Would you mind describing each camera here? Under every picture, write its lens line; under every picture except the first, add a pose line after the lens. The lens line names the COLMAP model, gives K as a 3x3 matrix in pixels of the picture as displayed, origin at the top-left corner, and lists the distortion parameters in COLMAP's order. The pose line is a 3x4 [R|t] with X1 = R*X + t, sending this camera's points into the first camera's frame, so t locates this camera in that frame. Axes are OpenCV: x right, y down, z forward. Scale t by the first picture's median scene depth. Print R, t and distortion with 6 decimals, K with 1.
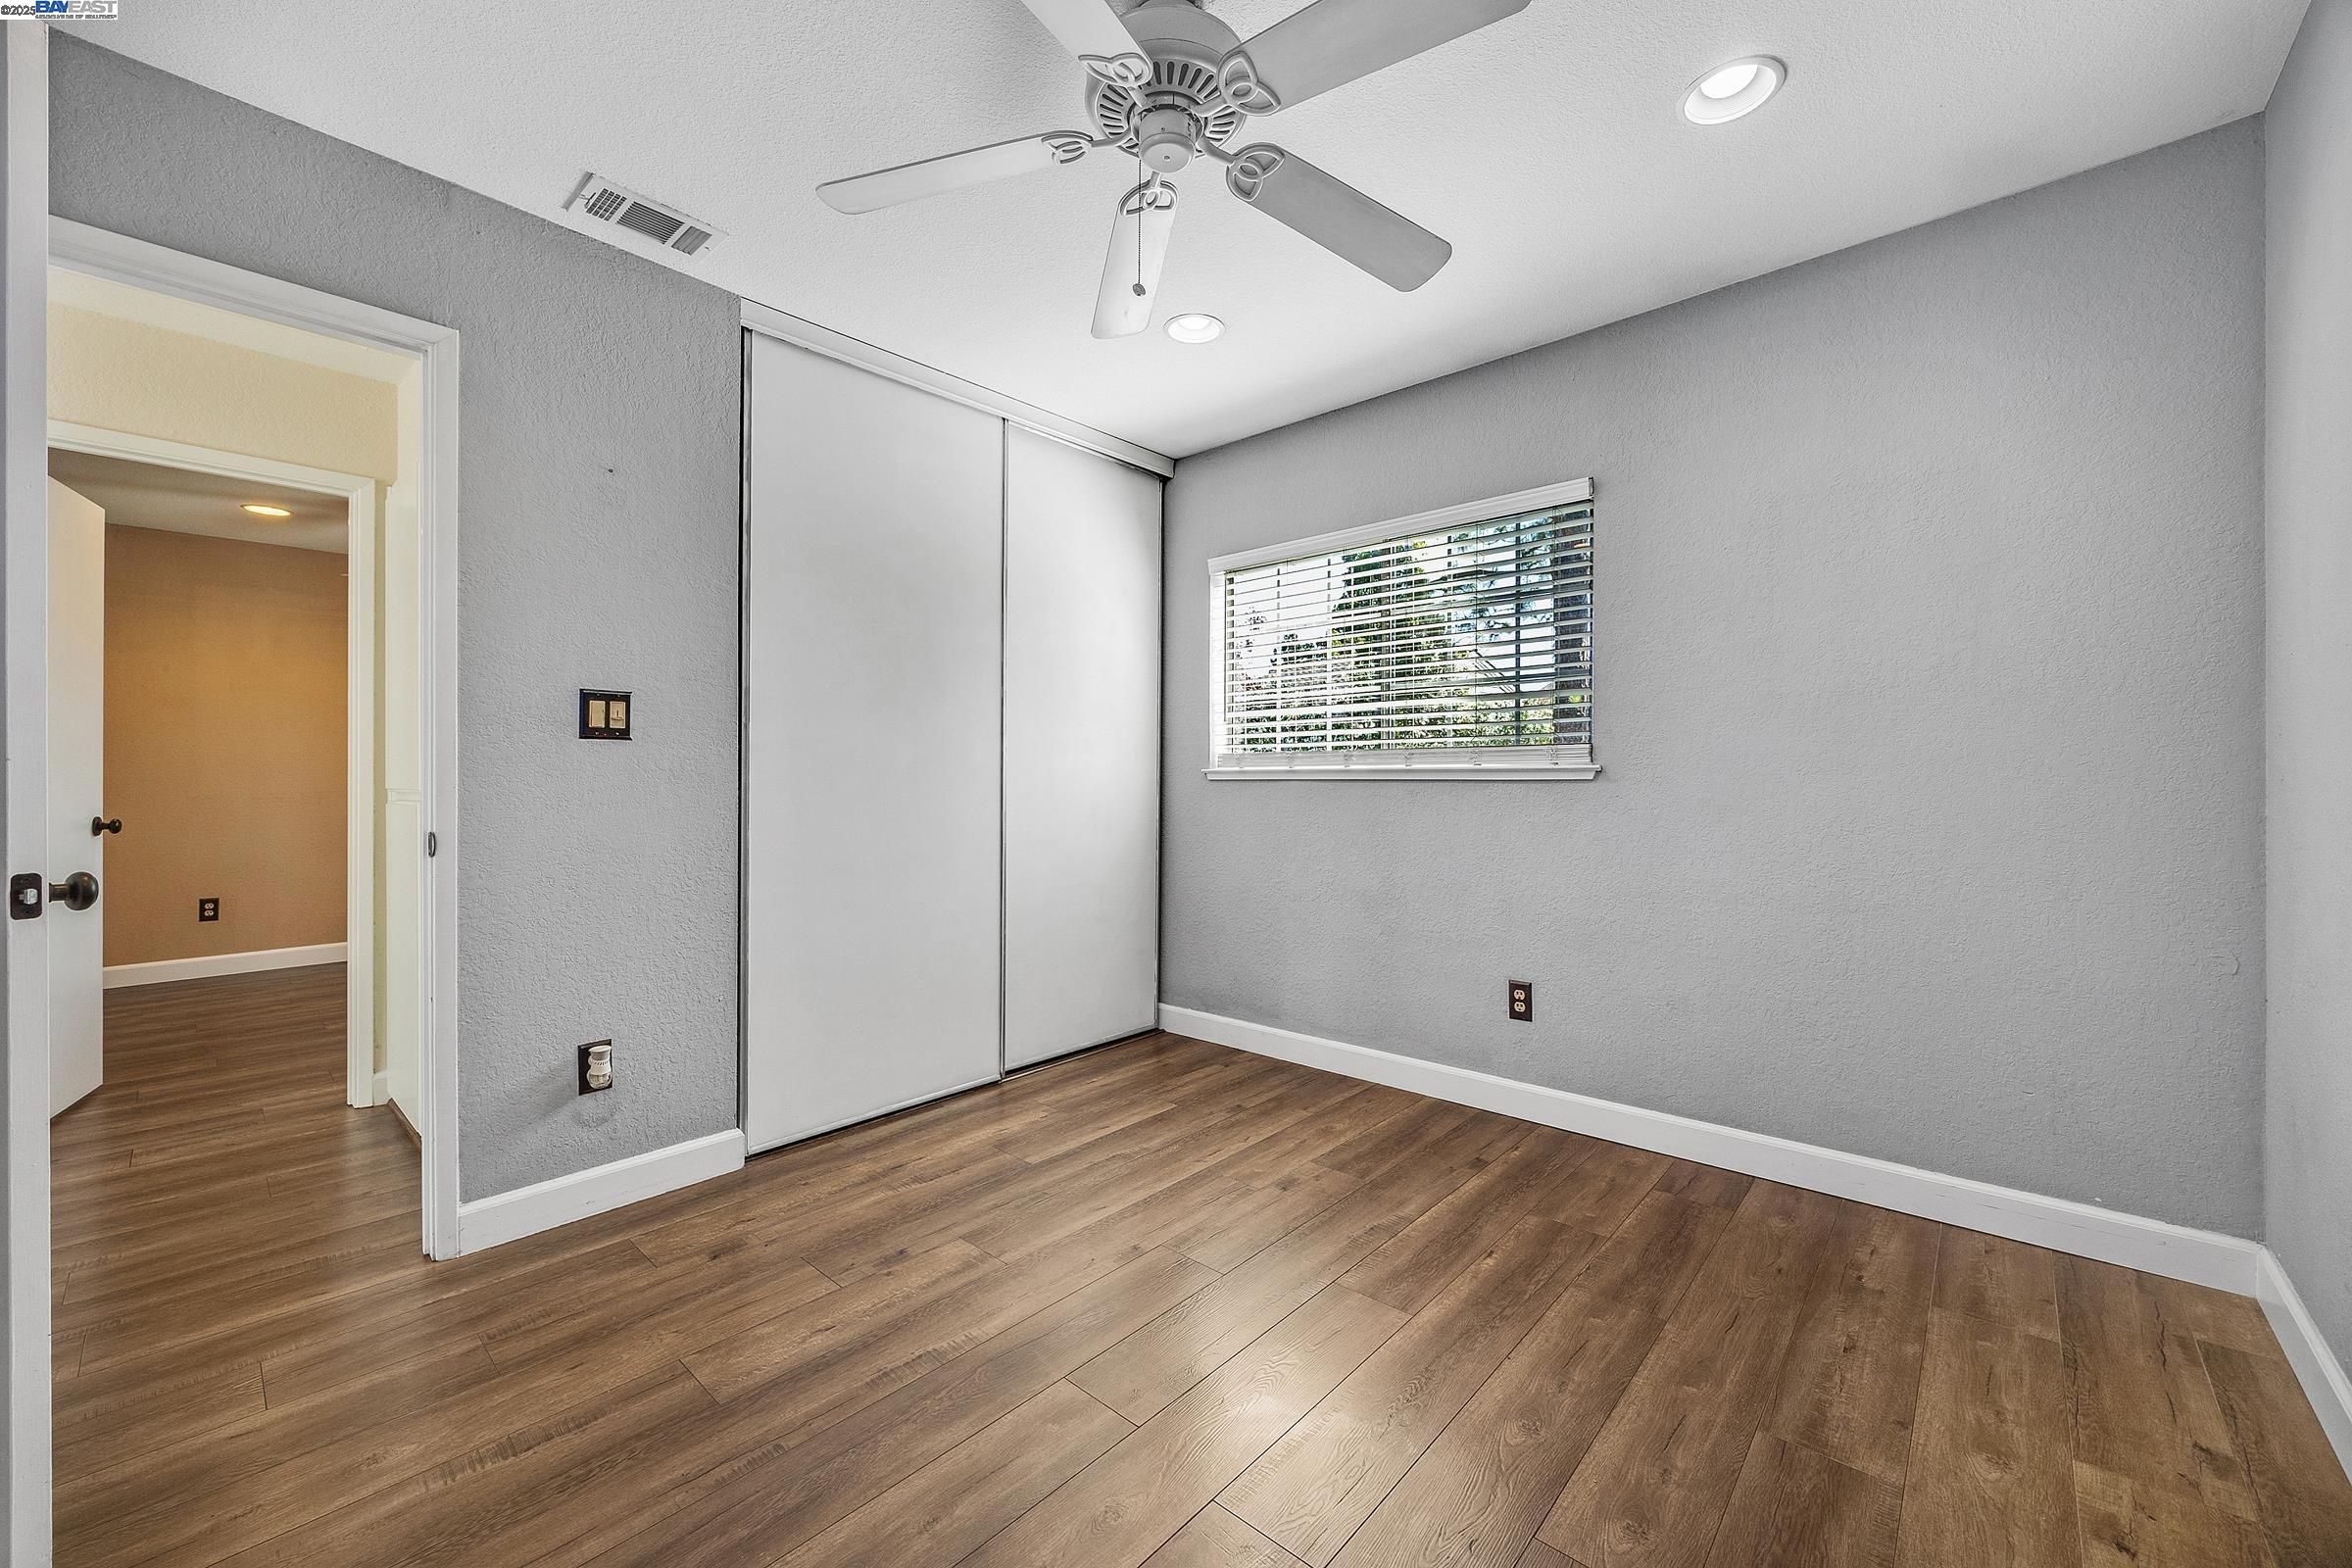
lens RADIAL K [[908.0, 0, 1176.0], [0, 908.0, 784.0], [0, 0, 1]] dist [0.000898, -0.000040]
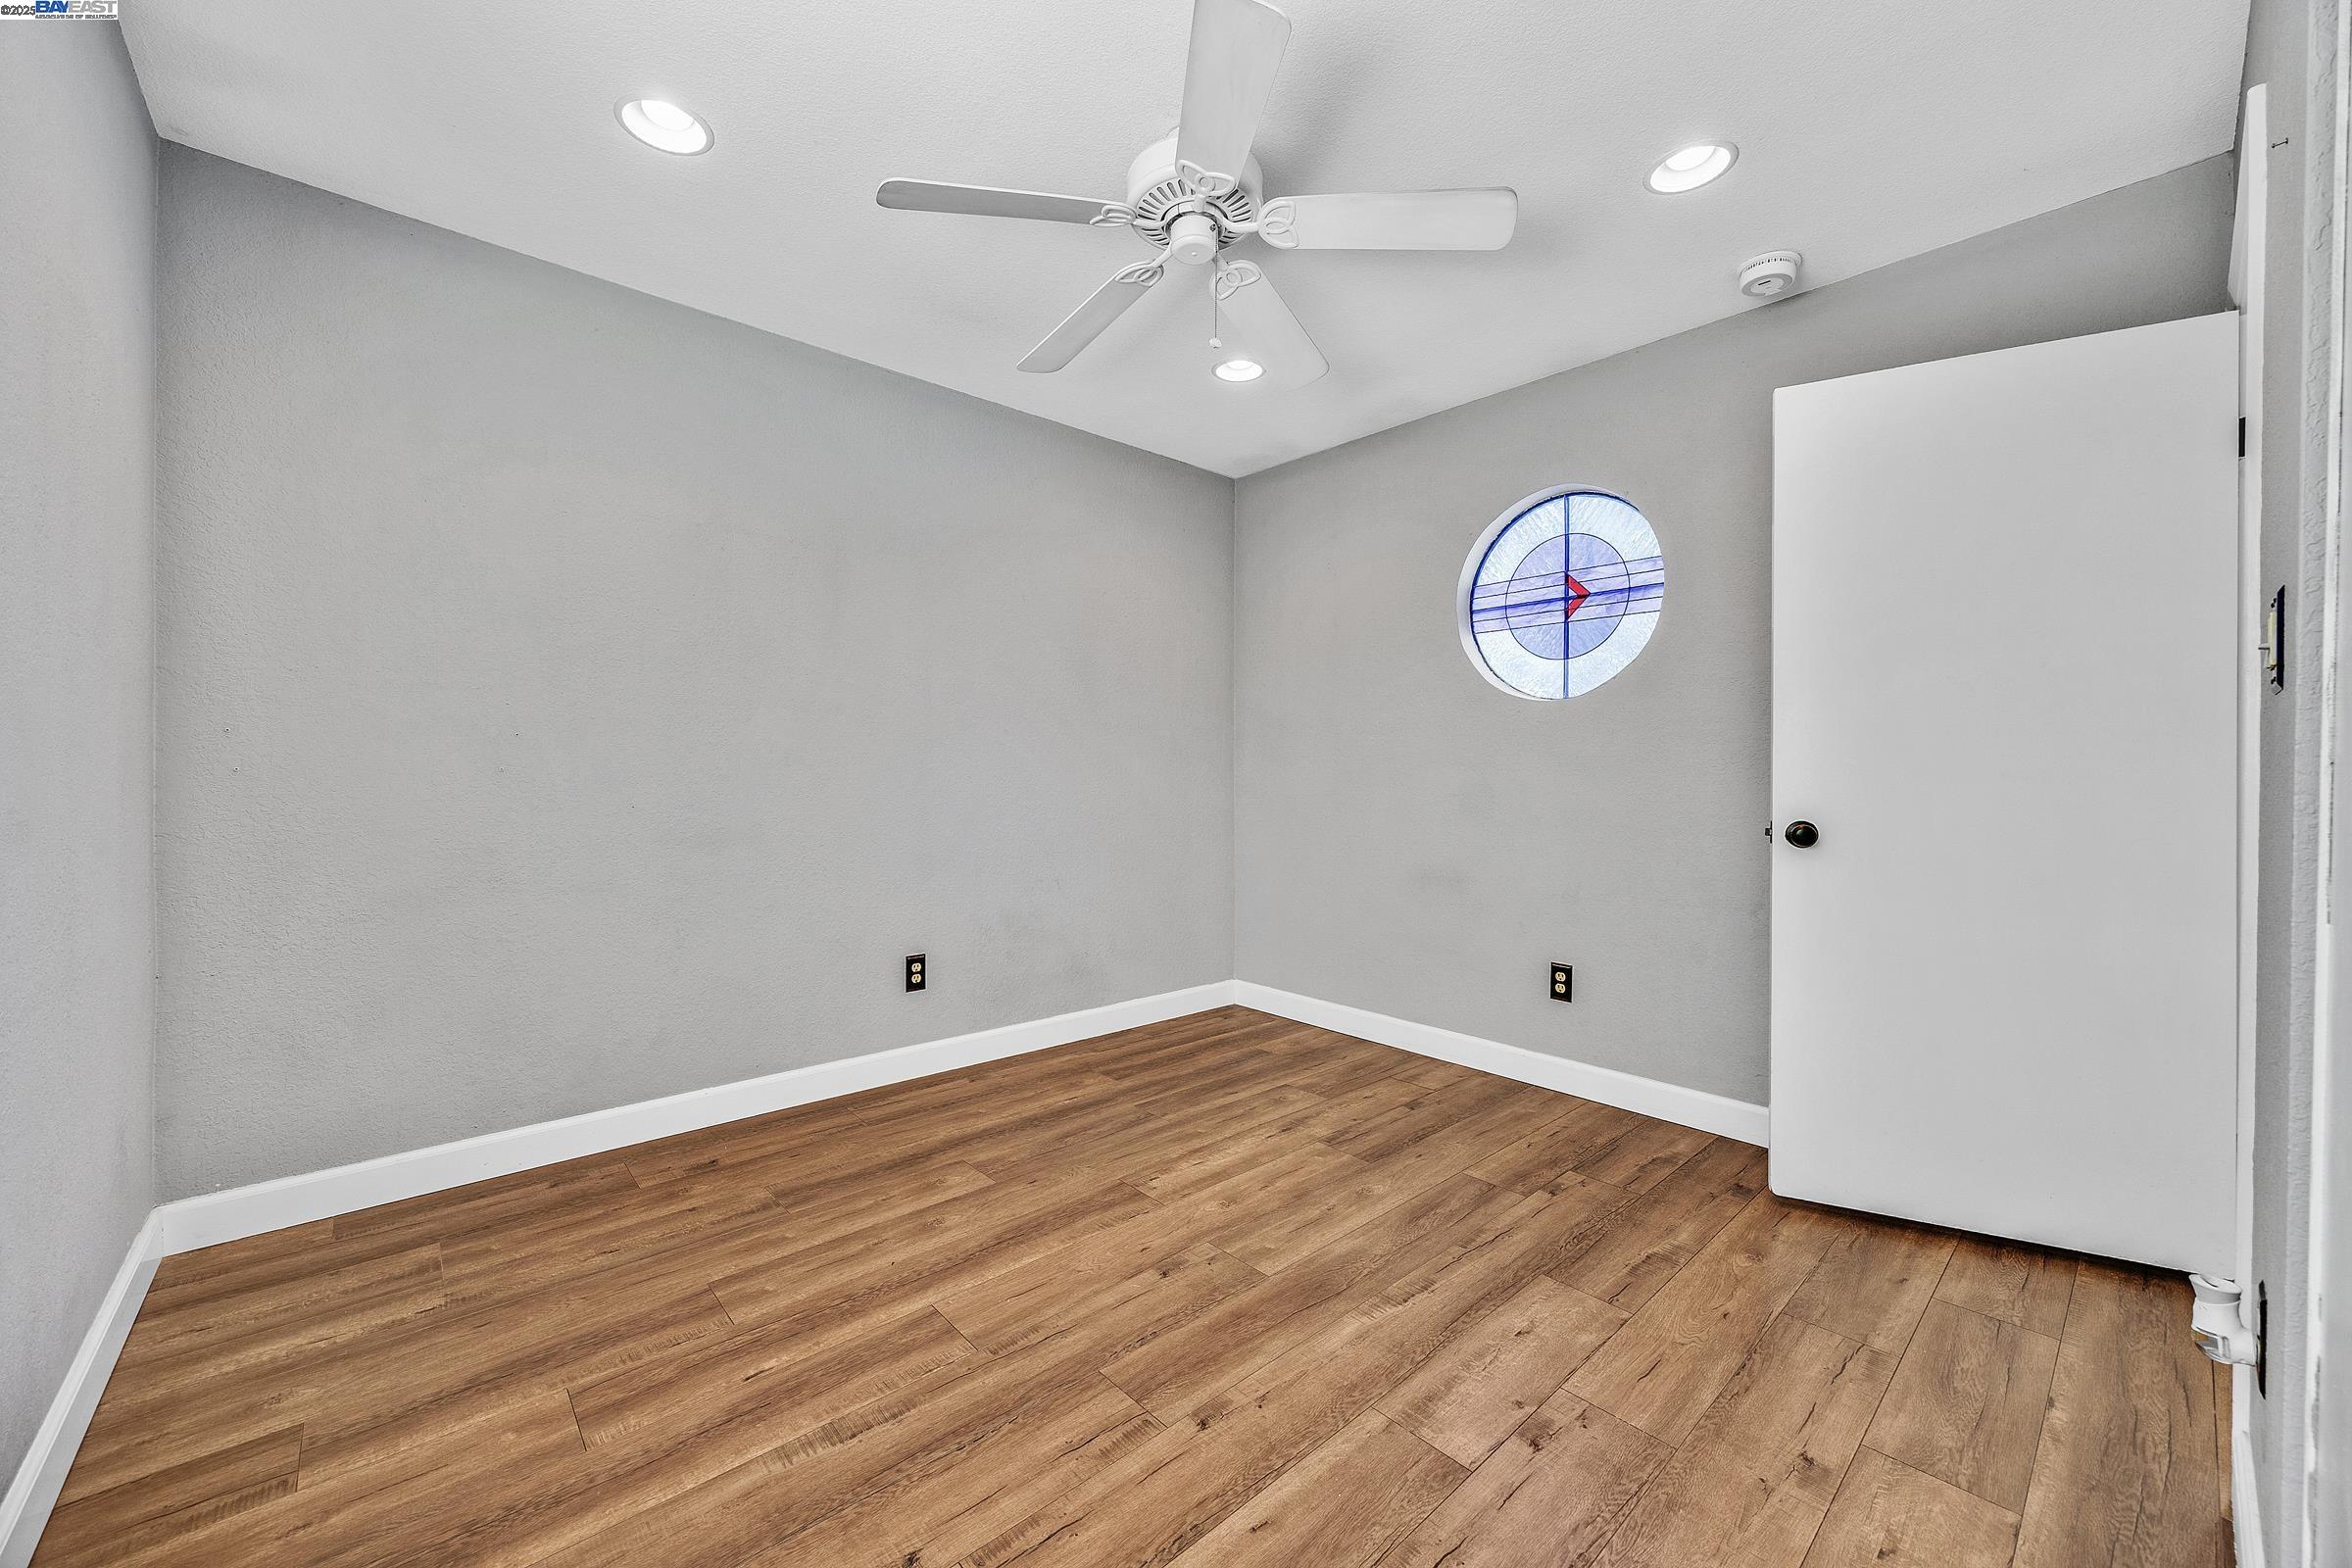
lens RADIAL K [[908.0, 0, 1176.0], [0, 908.0, 784.0], [0, 0, 1]] dist [0.000898, -0.000040]
pose [[-0.994397, -0.001310, 0.105704, -0.111243], [0.000584, 0.999840, 0.017885, -0.010308], [-0.105710, 0.017846, -0.994237, 1.919374]]
